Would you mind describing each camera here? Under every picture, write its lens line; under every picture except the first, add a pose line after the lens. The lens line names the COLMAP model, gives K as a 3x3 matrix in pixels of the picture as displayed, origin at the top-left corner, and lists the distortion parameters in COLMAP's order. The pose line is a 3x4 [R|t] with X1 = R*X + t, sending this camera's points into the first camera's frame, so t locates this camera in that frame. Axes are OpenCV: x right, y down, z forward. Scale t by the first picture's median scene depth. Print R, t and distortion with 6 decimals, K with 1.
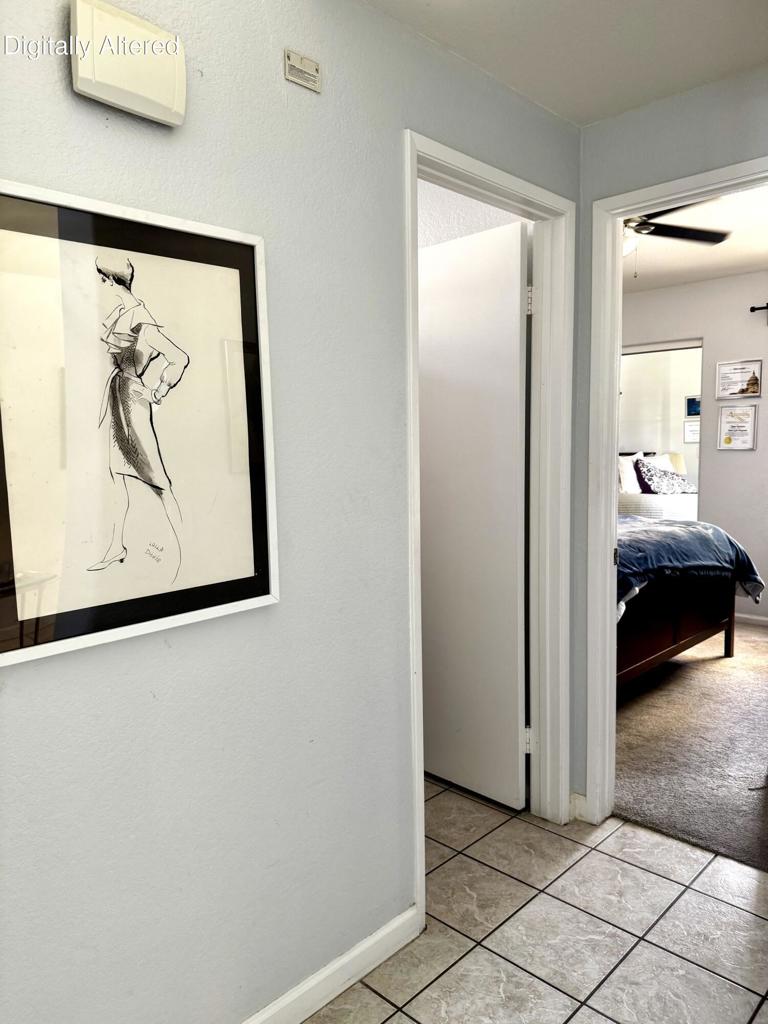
lens RADIAL K [[704.0, 0, 386.7], [0, 704.0, 509.3], [0, 0, 1]] dist [0.051498, -0.054631]
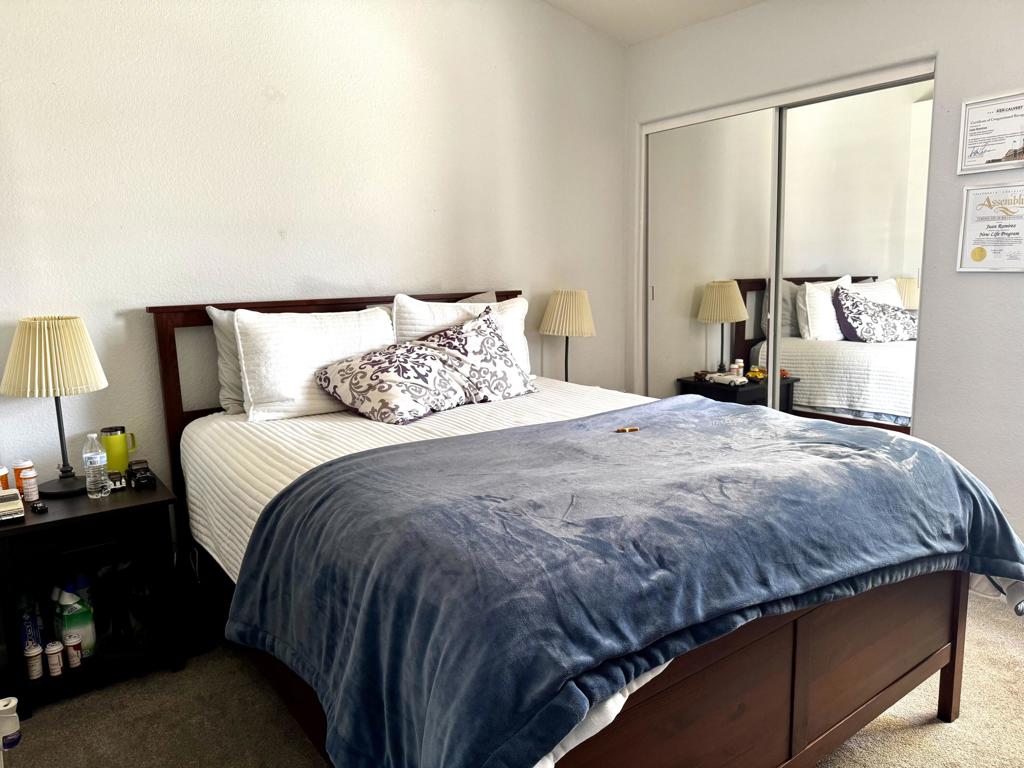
lens RADIAL K [[704.0, 0, 511.6], [0, 704.0, 385.0], [0, 0, 1]] dist [0.051498, -0.054631]
pose [[0.987586, 0.013269, -0.156516, 0.230849], [-0.002064, 0.997436, 0.071536, -0.039324], [0.157064, -0.070325, 0.985081, 0.437221]]
